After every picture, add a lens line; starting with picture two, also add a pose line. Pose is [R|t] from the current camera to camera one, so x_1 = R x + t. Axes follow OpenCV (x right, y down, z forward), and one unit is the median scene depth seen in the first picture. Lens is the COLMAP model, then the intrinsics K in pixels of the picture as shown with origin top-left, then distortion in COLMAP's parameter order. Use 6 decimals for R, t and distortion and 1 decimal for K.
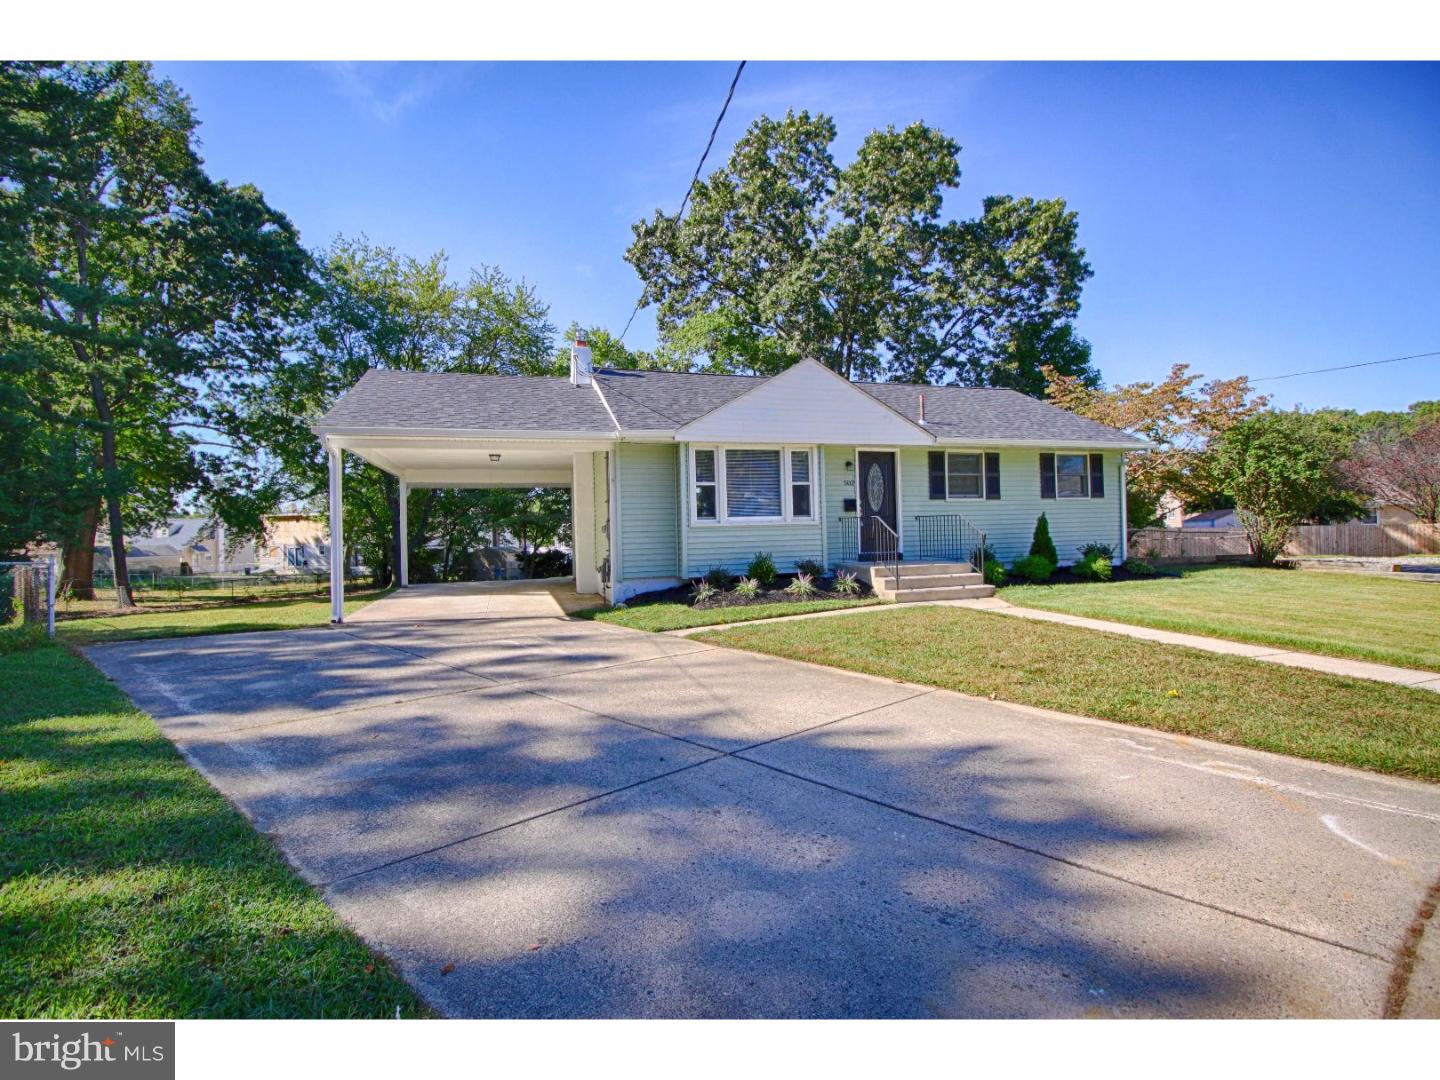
lens RADIAL K [[671.6, 0, 723.3], [0, 671.6, 515.3], [0, 0, 1]] dist [-0.010373, -0.000545]
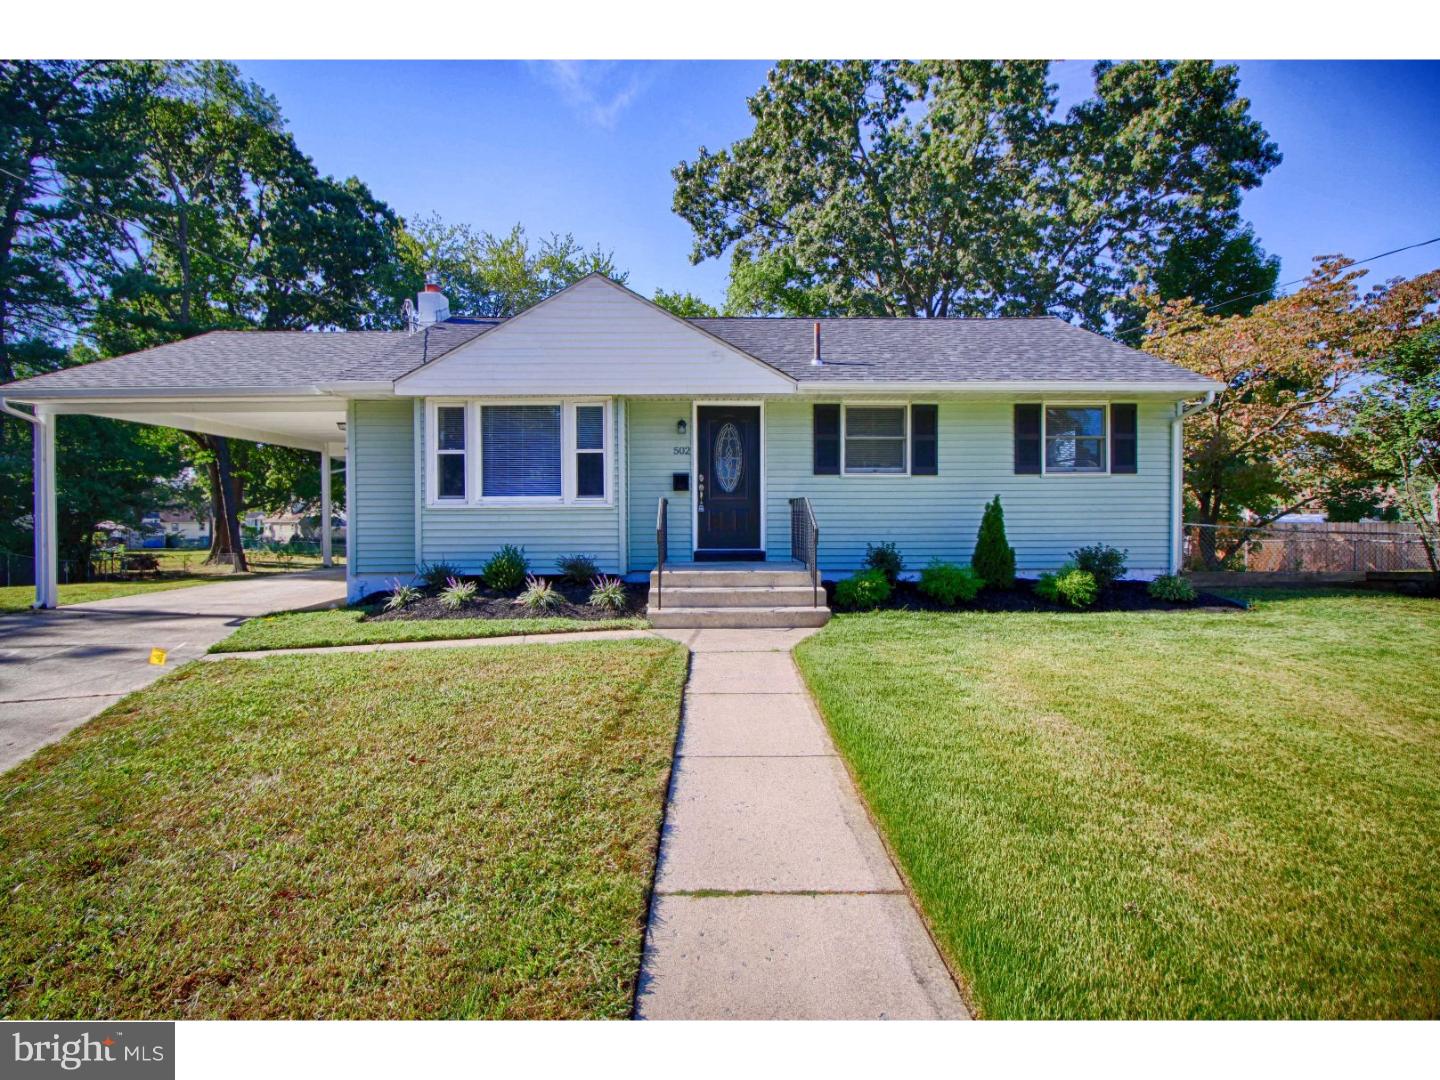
lens RADIAL K [[679.6, 0, 716.1], [0, 679.6, 520.1], [0, 0, 1]] dist [-0.001963, 0.000226]
pose [[0.958760, 0.021952, -0.283367, 0.406902], [-0.012003, 0.999251, 0.036798, -0.001473], [0.283963, -0.031879, 0.958305, 0.301827]]
